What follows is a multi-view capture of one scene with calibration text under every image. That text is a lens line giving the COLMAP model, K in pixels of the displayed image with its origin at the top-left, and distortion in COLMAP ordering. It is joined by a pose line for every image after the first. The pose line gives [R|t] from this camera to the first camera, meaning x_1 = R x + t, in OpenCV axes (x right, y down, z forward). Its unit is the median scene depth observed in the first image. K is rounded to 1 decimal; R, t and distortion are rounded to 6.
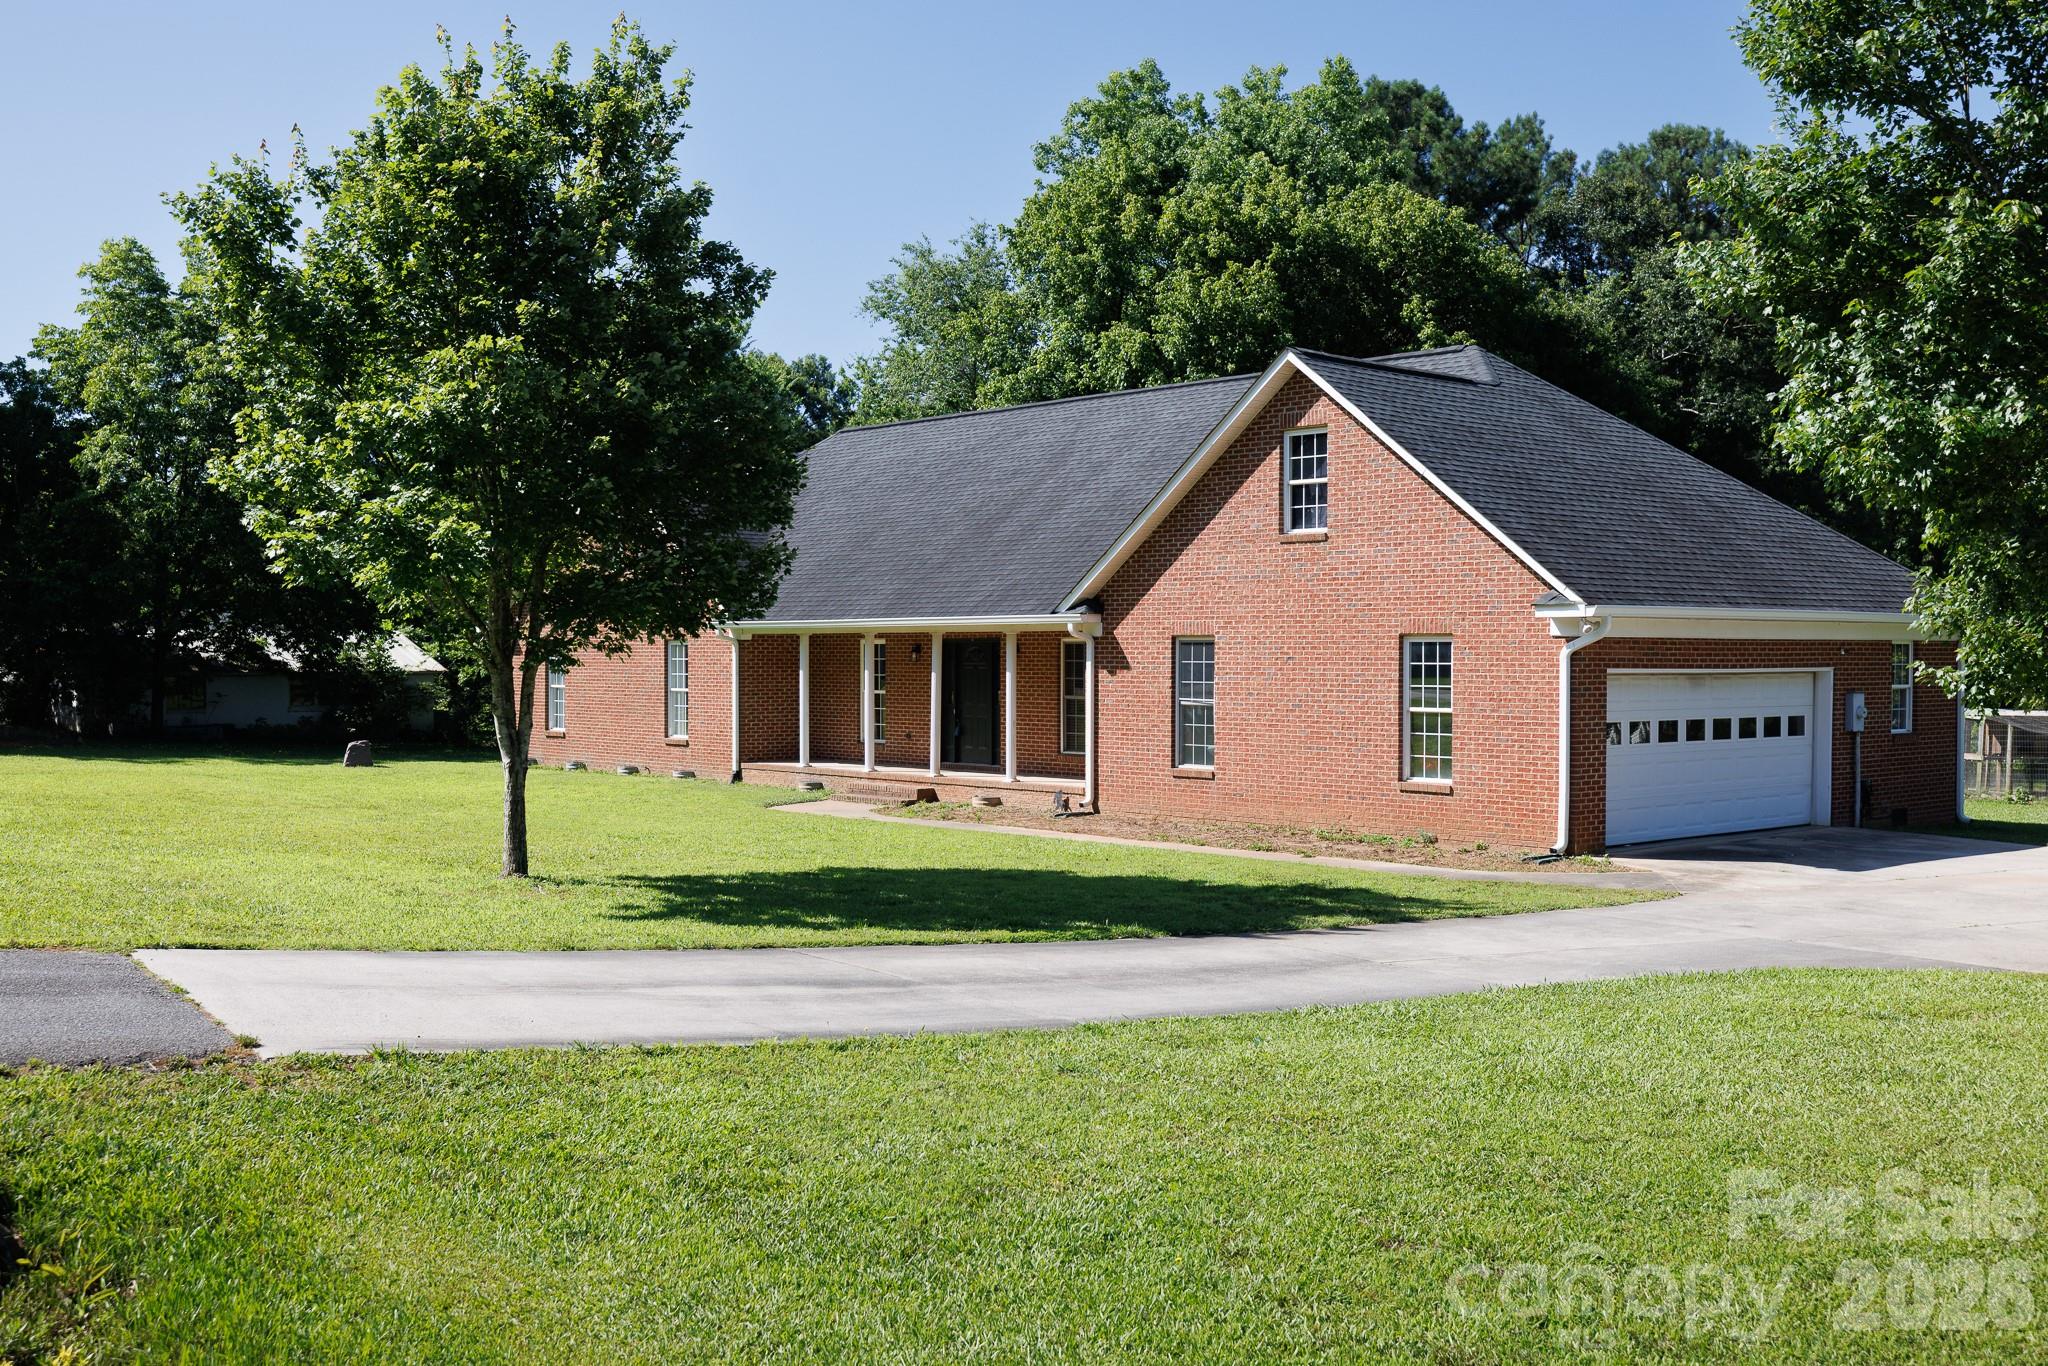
lens RADIAL K [[2089.2, 0, 1024.0], [0, 2089.2, 683.0], [0, 0, 1]] dist [-0.000215, 0.000017]
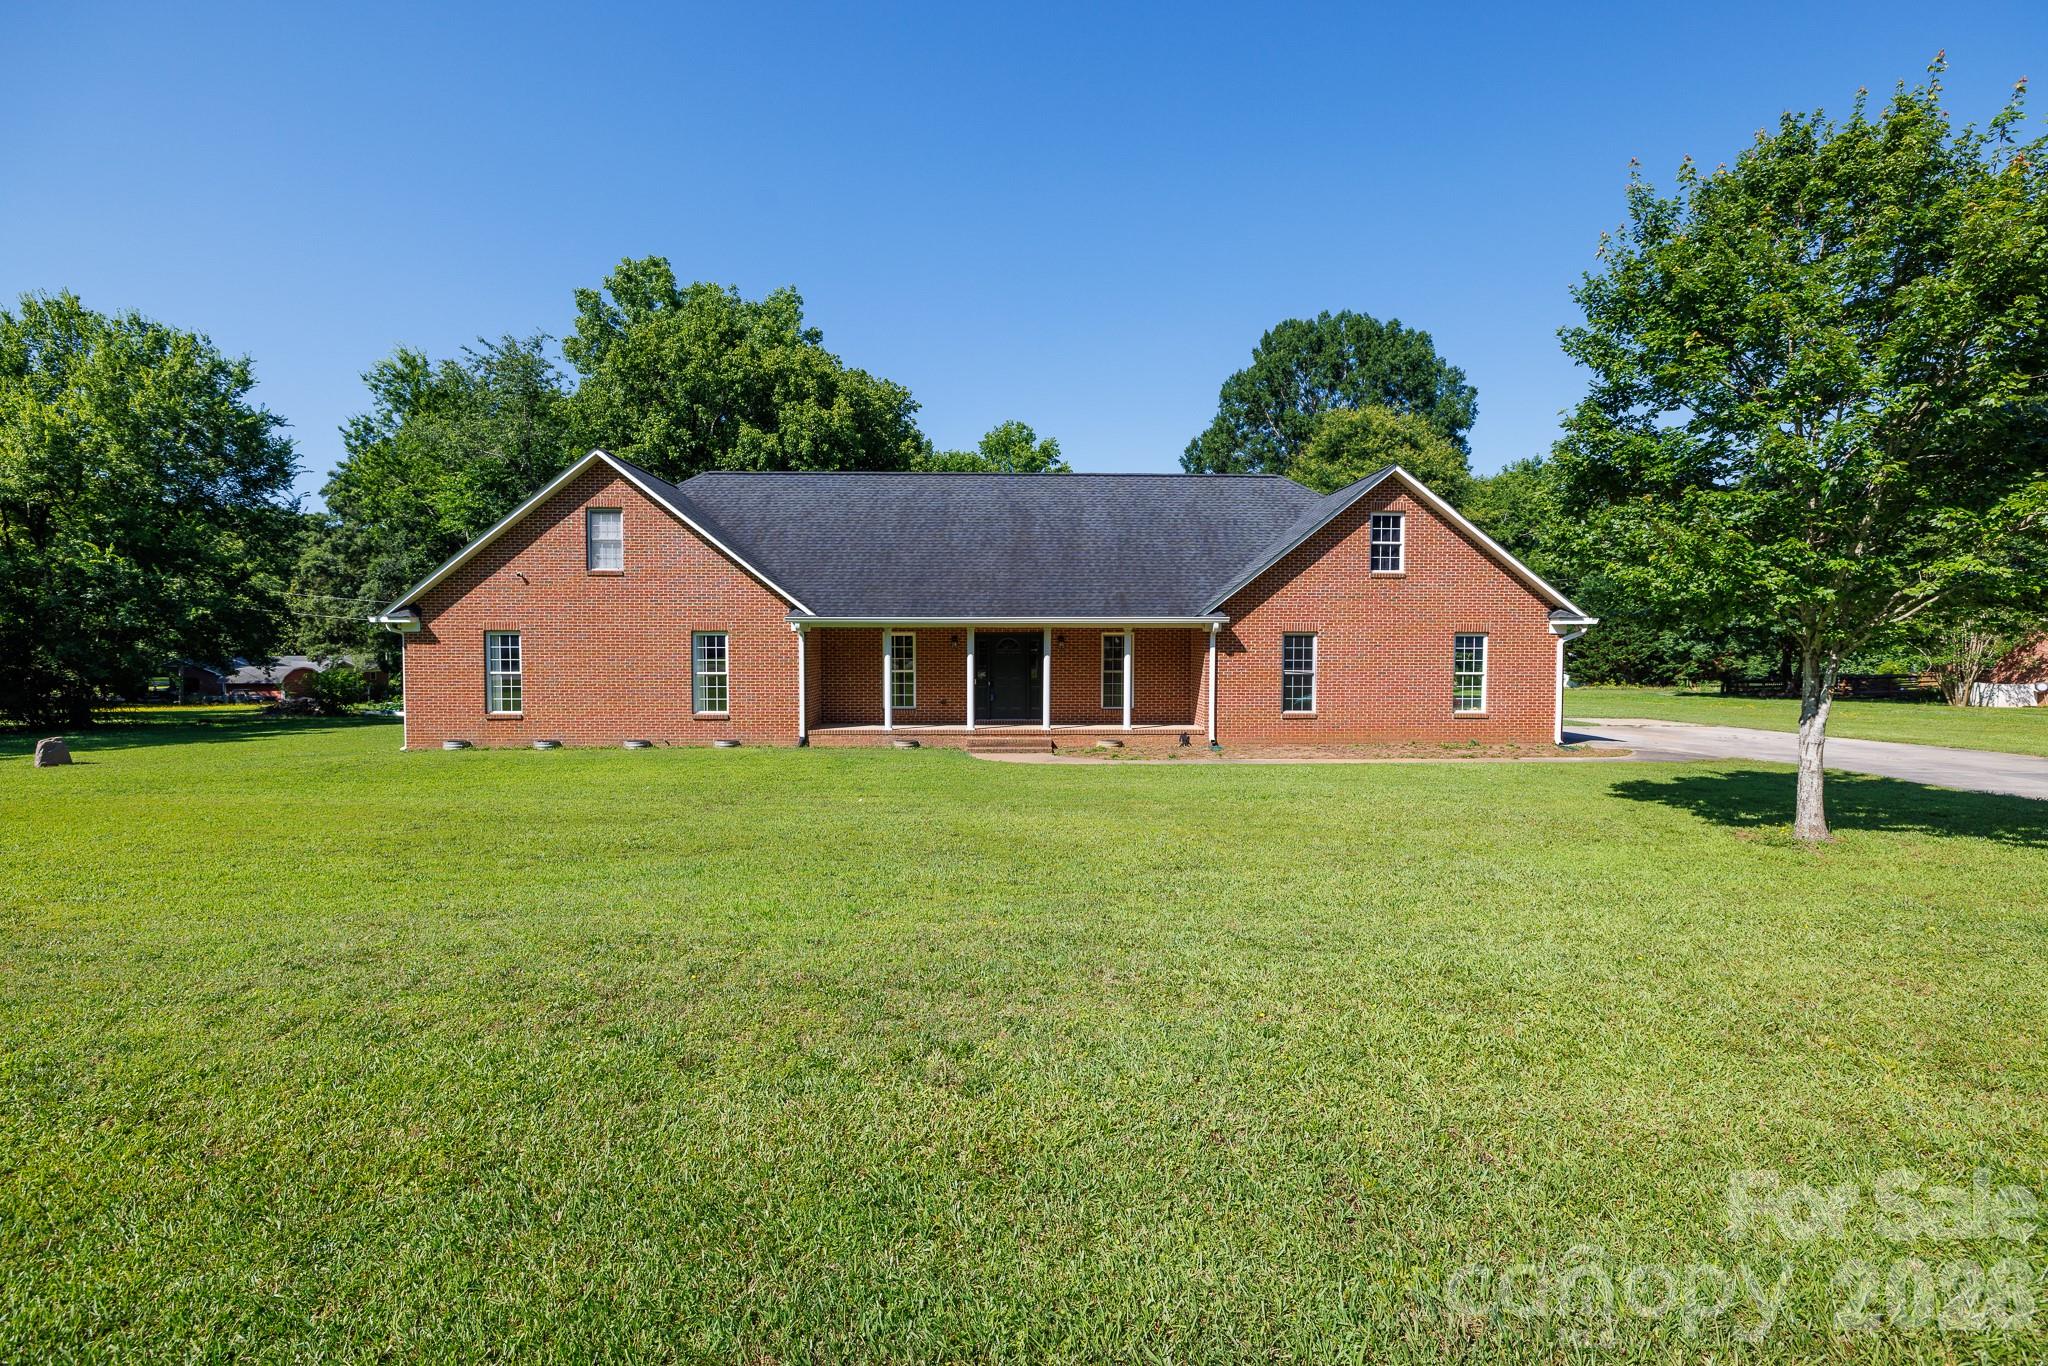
lens RADIAL K [[937.3, 0, 1024.0], [0, 937.3, 683.0], [0, 0, 1]] dist [-0.001504, -0.000103]
pose [[0.633172, -0.034861, 0.773225, -0.538406], [0.010924, 0.999288, 0.036108, -0.009746], [-0.773934, -0.014416, 0.633103, 0.605303]]
